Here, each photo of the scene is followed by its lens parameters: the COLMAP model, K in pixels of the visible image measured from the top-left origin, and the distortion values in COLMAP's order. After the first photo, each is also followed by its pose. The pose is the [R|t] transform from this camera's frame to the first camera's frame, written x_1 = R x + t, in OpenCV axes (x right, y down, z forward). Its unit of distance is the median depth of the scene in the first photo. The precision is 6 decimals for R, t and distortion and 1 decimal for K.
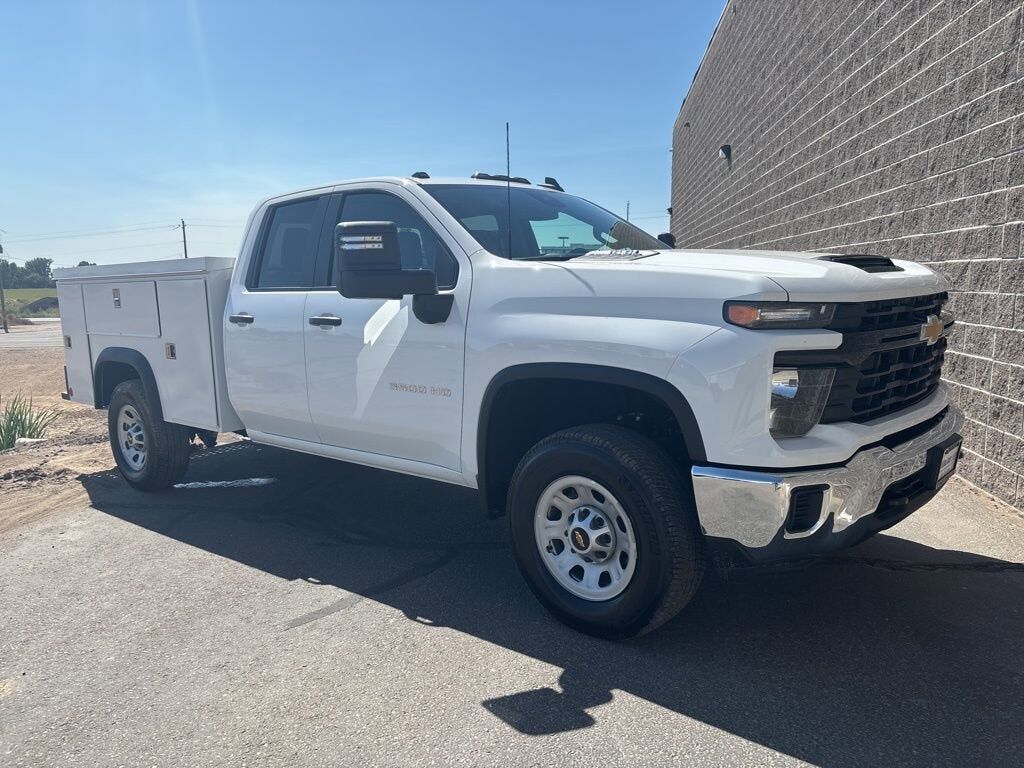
lens RADIAL K [[732.7, 0, 514.1], [0, 732.7, 400.7], [0, 0, 1]] dist [0.005219, -0.000815]
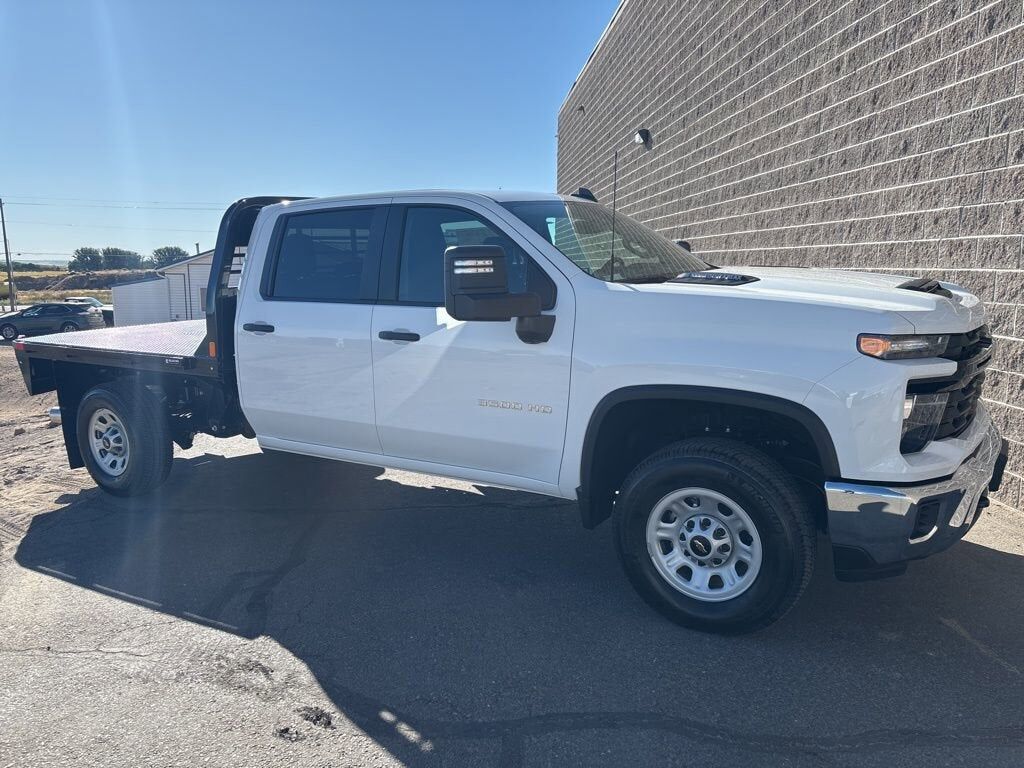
lens RADIAL K [[732.7, 0, 514.1], [0, 732.7, 400.7], [0, 0, 1]] dist [0.005219, -0.000815]
pose [[0.990700, -0.022873, 0.134125, -0.293431], [0.018450, 0.999247, 0.034129, -0.063161], [-0.134804, -0.031337, 0.990377, -0.025470]]
